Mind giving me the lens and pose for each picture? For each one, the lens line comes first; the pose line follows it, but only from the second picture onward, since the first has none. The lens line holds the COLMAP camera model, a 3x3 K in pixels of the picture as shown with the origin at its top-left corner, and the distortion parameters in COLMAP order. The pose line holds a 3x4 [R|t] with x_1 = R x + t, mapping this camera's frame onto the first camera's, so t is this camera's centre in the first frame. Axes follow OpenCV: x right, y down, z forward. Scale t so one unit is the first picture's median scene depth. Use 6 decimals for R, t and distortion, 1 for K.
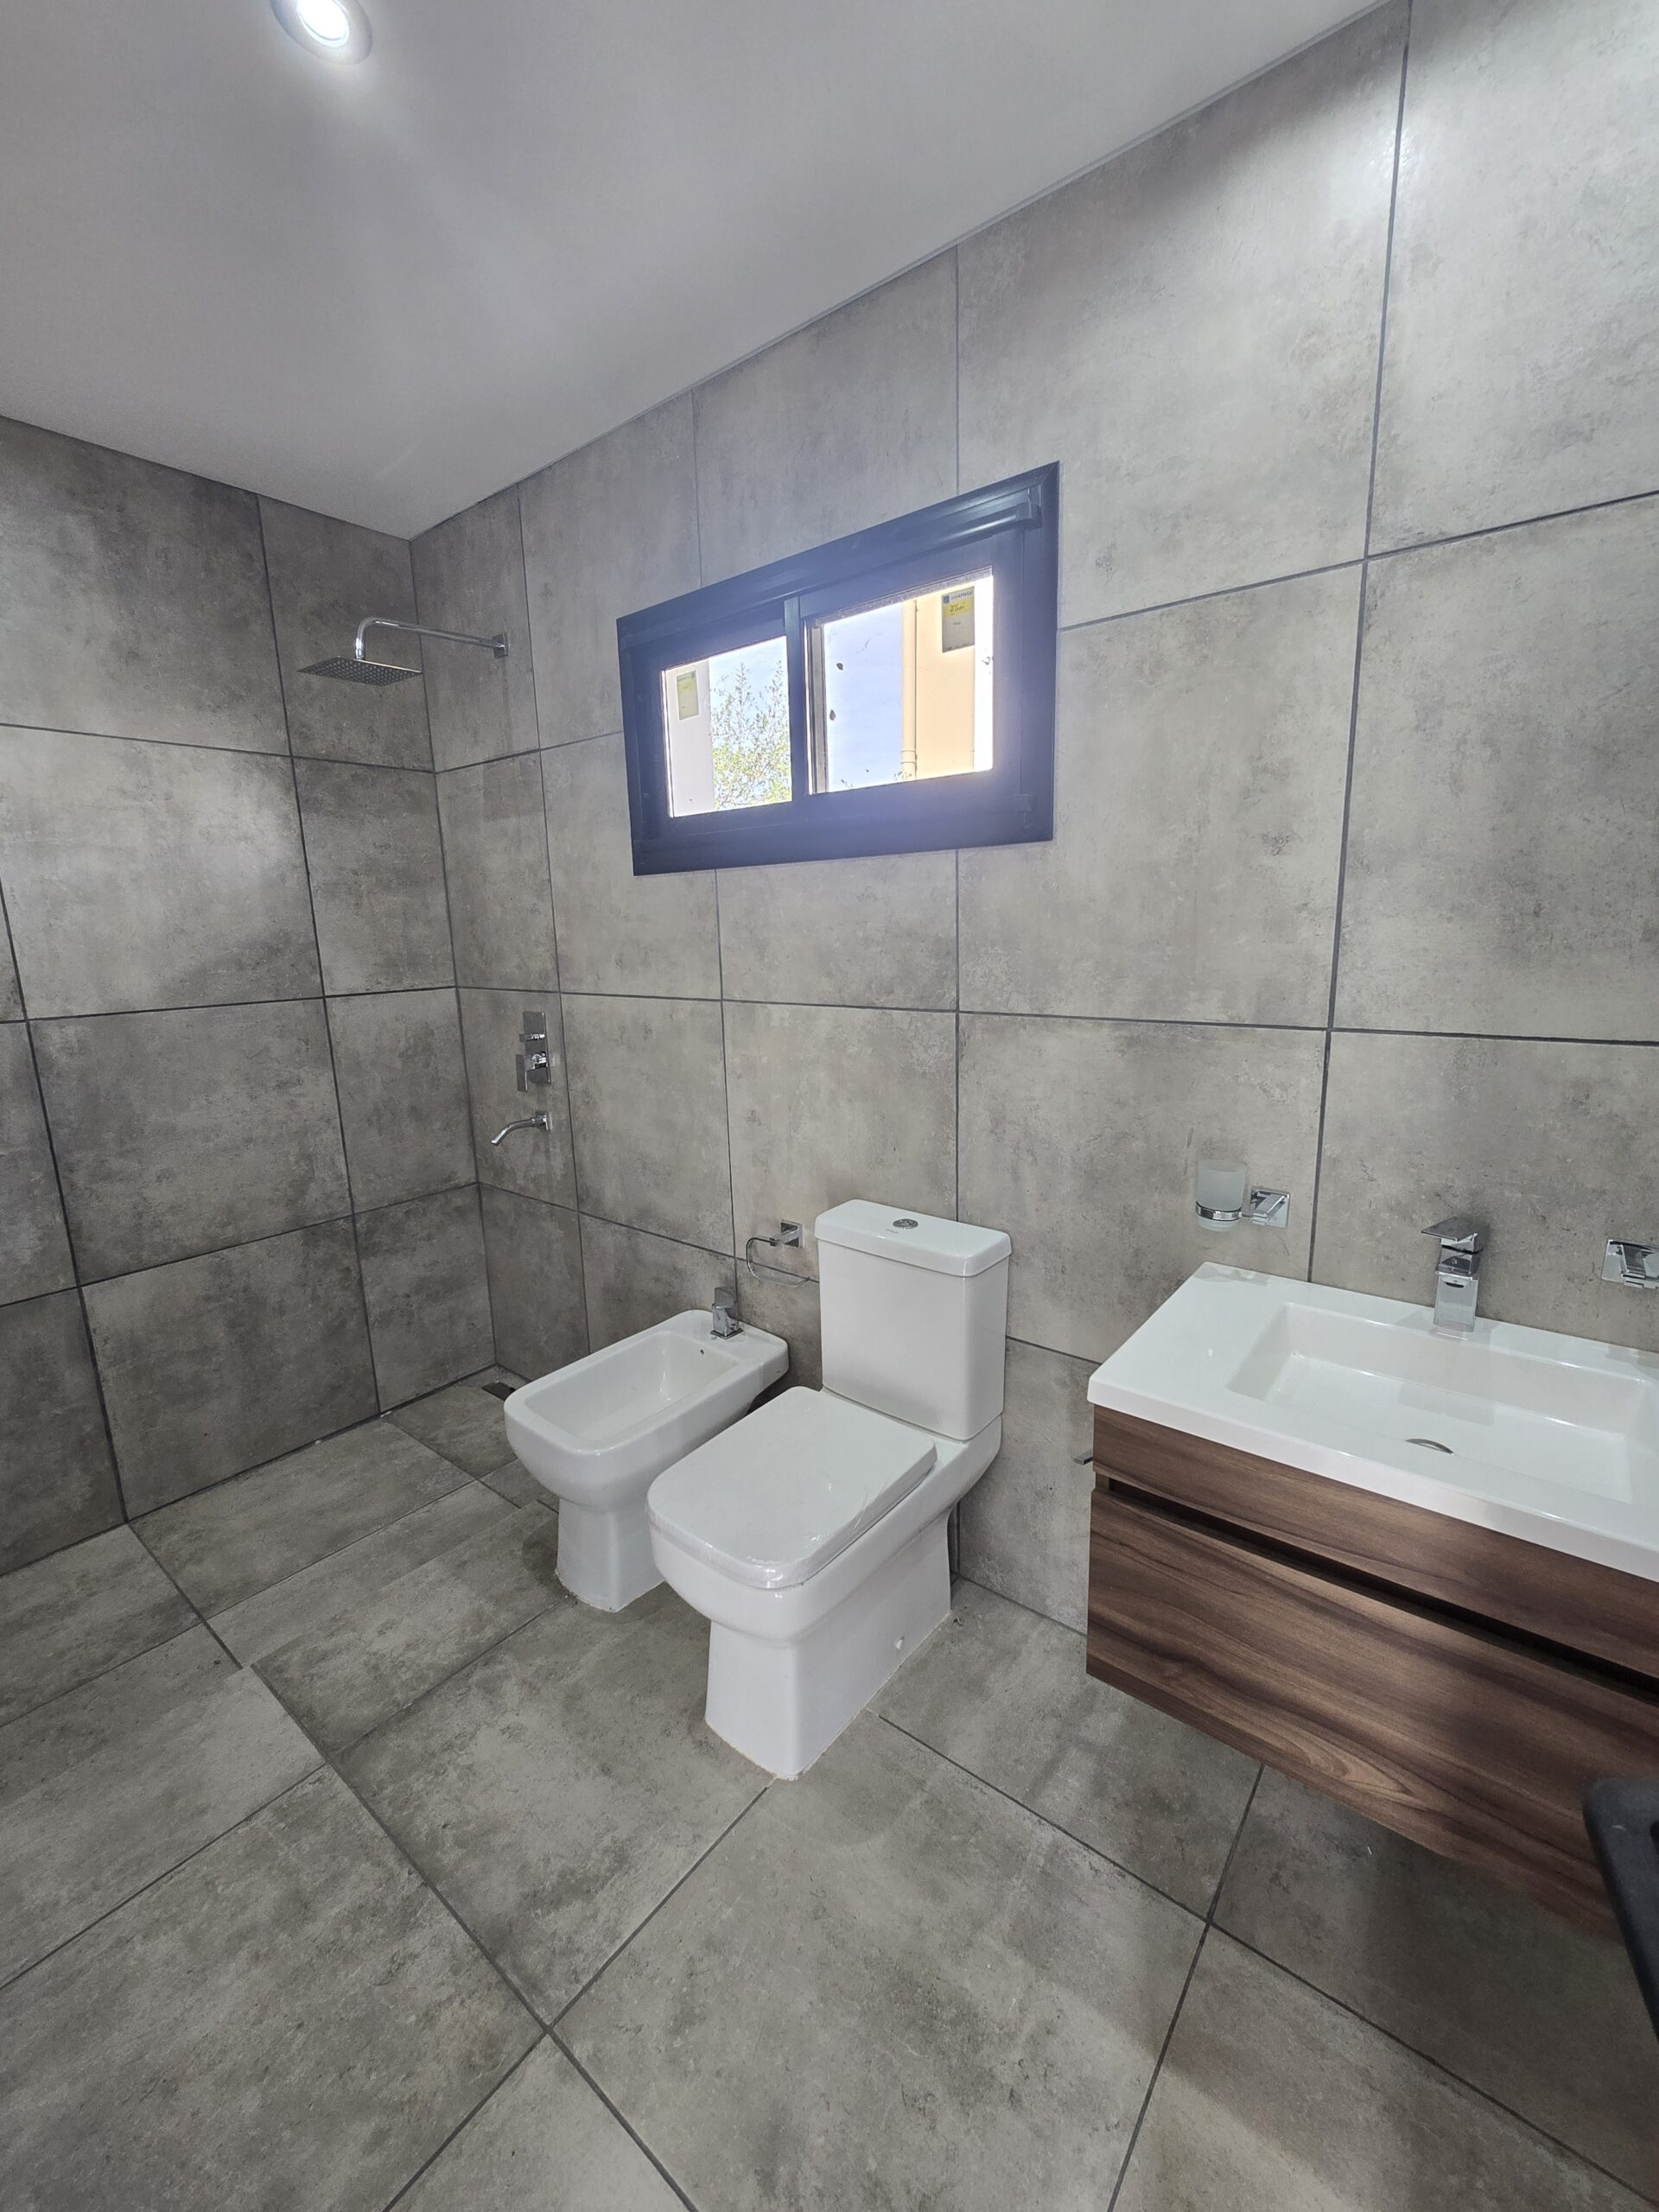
lens RADIAL K [[897.2, 0, 835.0], [0, 897.2, 1093.9], [0, 0, 1]] dist [0.000990, -0.000382]
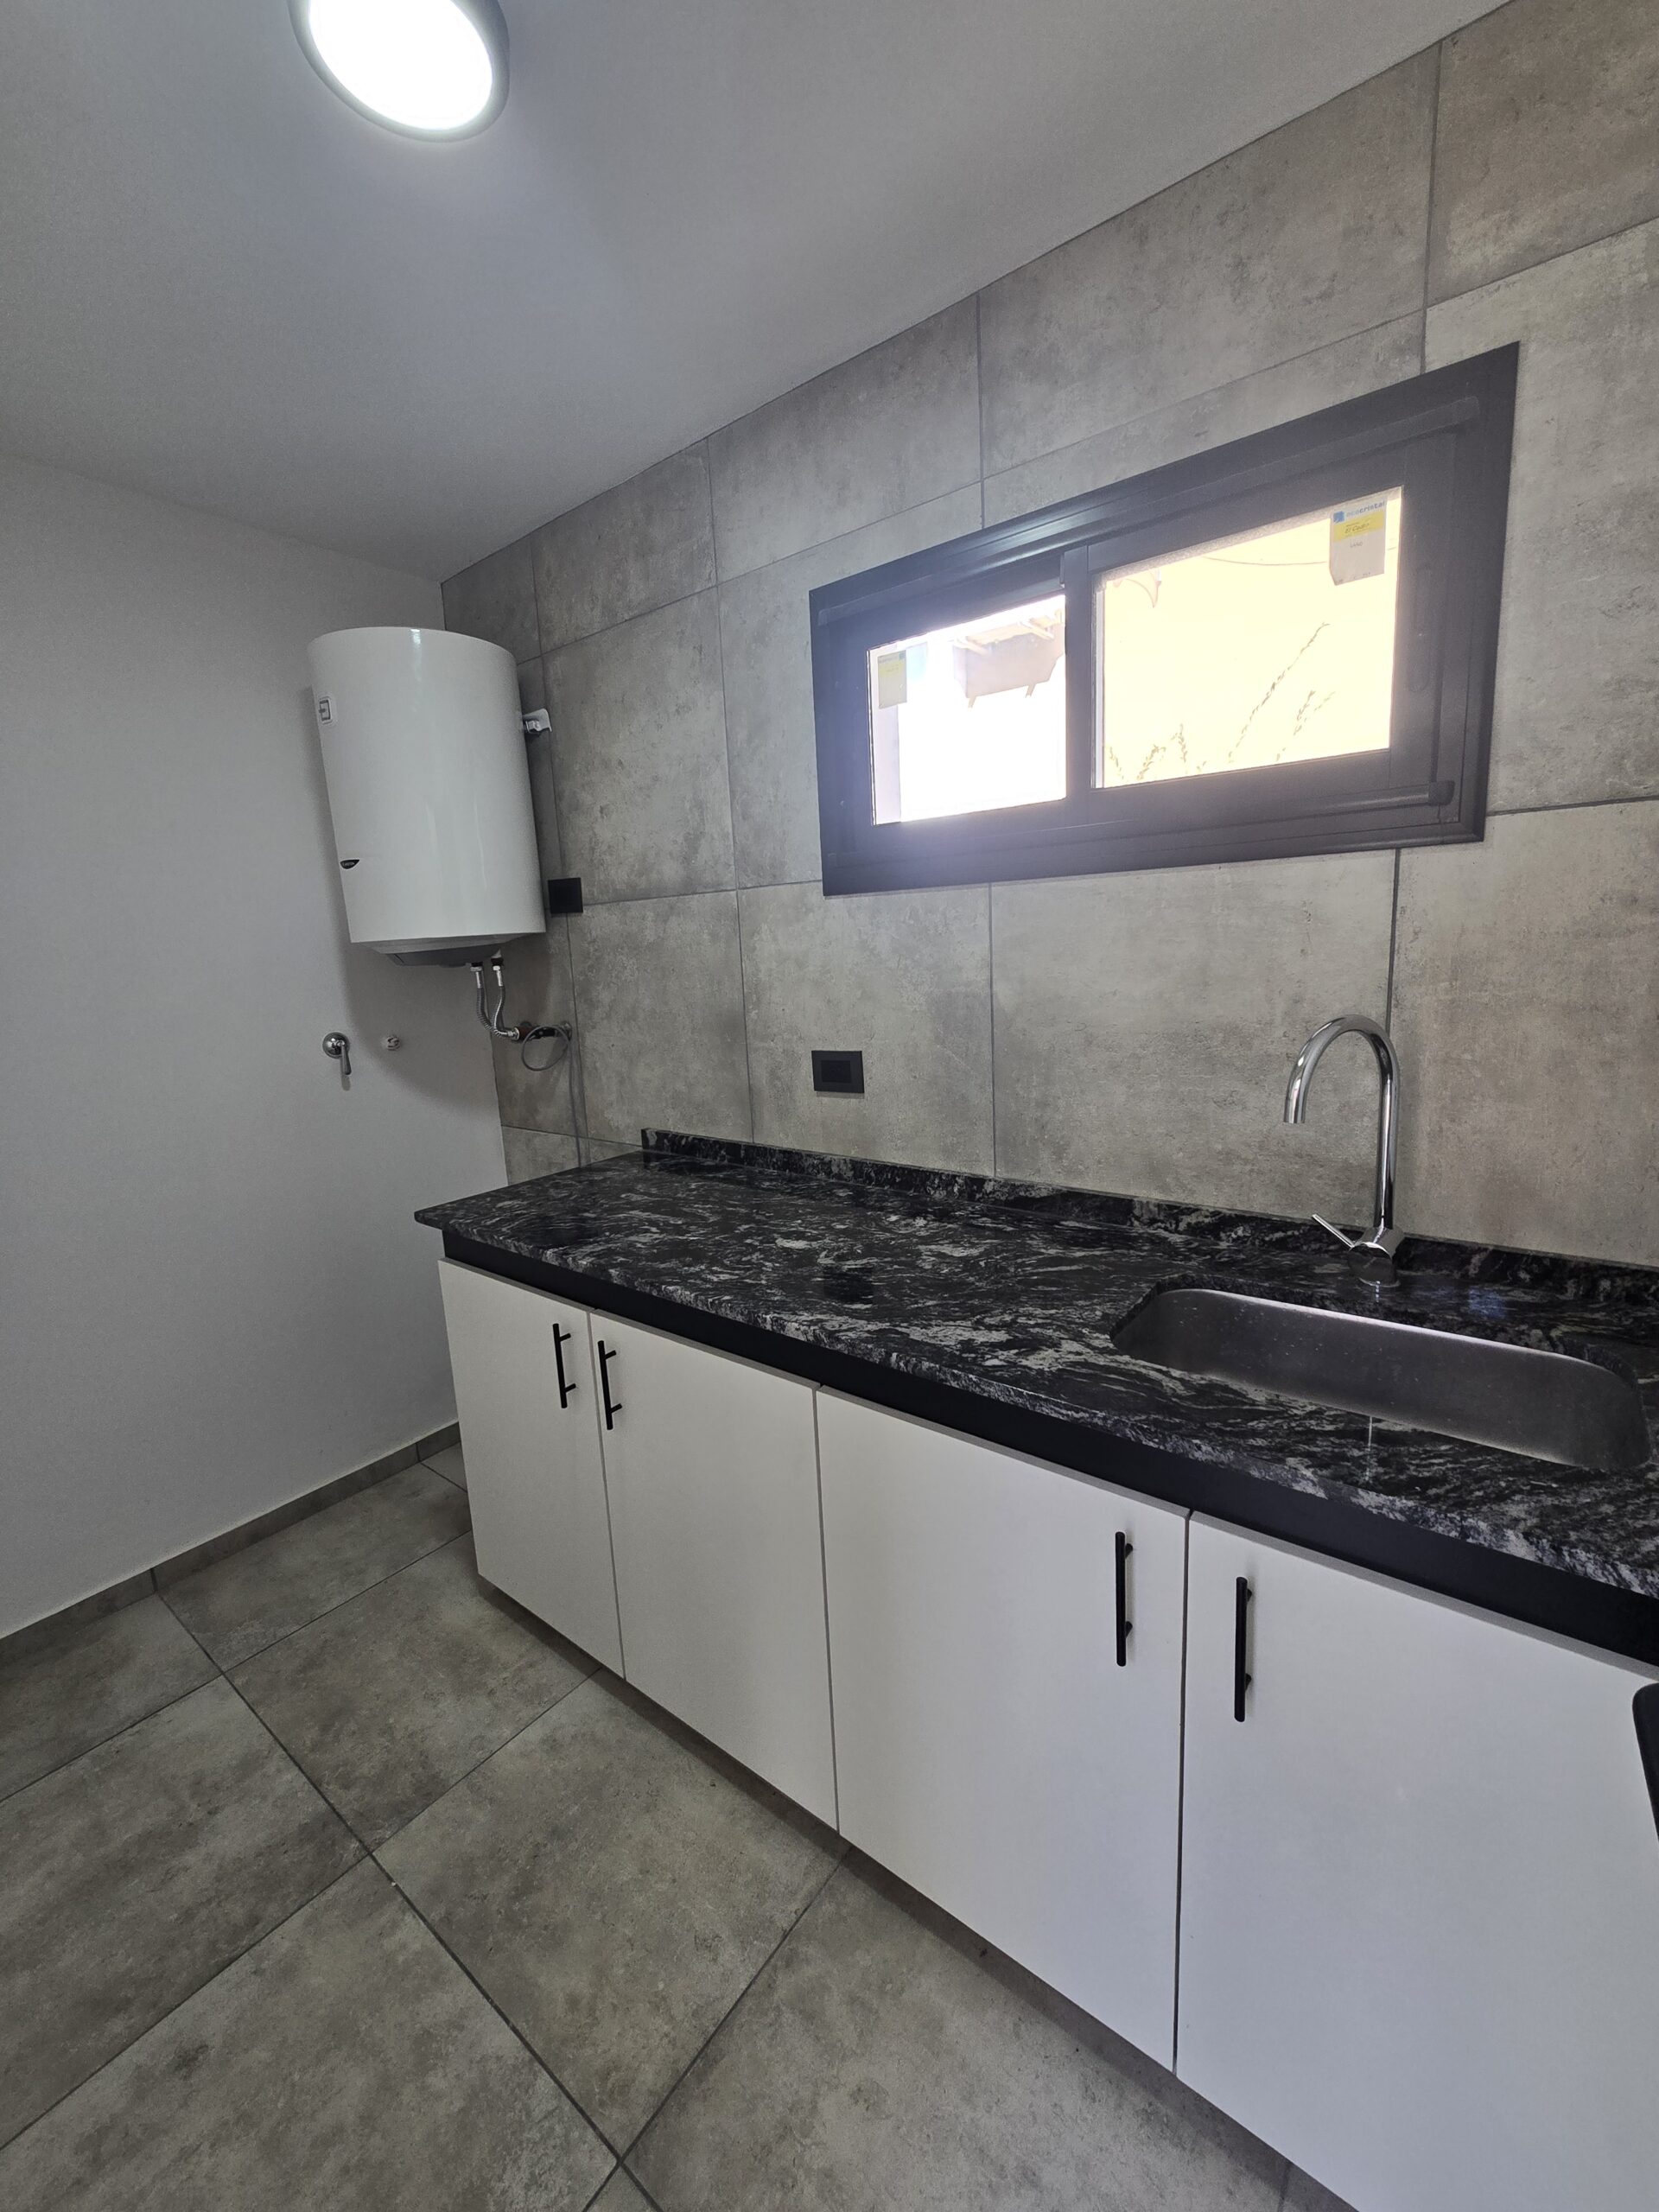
lens RADIAL K [[901.8, 0, 829.5], [0, 901.8, 1106.0], [0, 0, 1]] dist [-0.001253, 0.000229]
pose [[0.999921, 0.005208, -0.011479, -0.245454], [-0.005477, 0.999708, -0.023521, -0.024656], [0.011353, 0.023582, 0.999657, 0.183285]]
